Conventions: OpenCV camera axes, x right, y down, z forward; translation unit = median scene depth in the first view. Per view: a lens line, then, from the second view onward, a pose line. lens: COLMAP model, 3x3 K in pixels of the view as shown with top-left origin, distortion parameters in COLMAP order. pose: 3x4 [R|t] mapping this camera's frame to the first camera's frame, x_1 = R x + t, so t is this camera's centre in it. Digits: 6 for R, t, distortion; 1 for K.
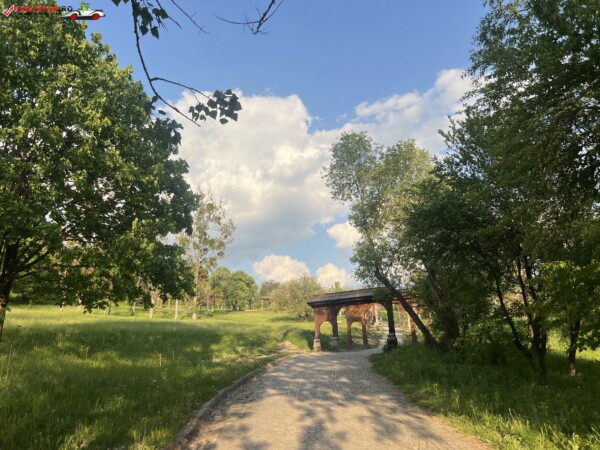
lens RADIAL K [[460.6, 0, 304.7], [0, 460.6, 228.2], [0, 0, 1]] dist [0.067396, -0.047707]
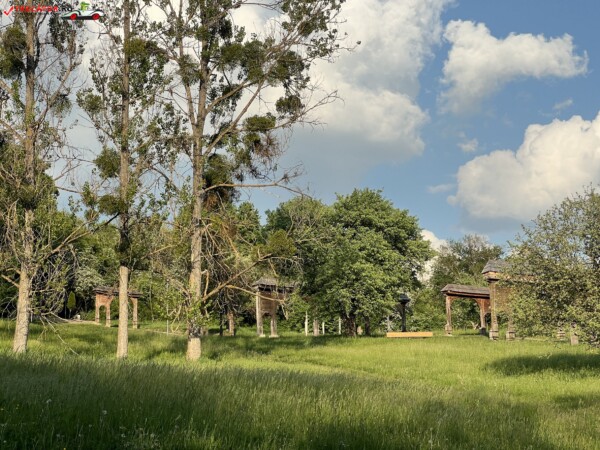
lens RADIAL K [[1371.0, 0, 306.1], [0, 1371.0, 221.7], [0, 0, 1]] dist [0.128718, 0.000000]
pose [[0.984179, -0.015511, -0.176499, -0.042669], [0.030565, 0.996089, 0.082897, 0.057360], [0.174523, -0.086980, 0.980804, 0.266524]]
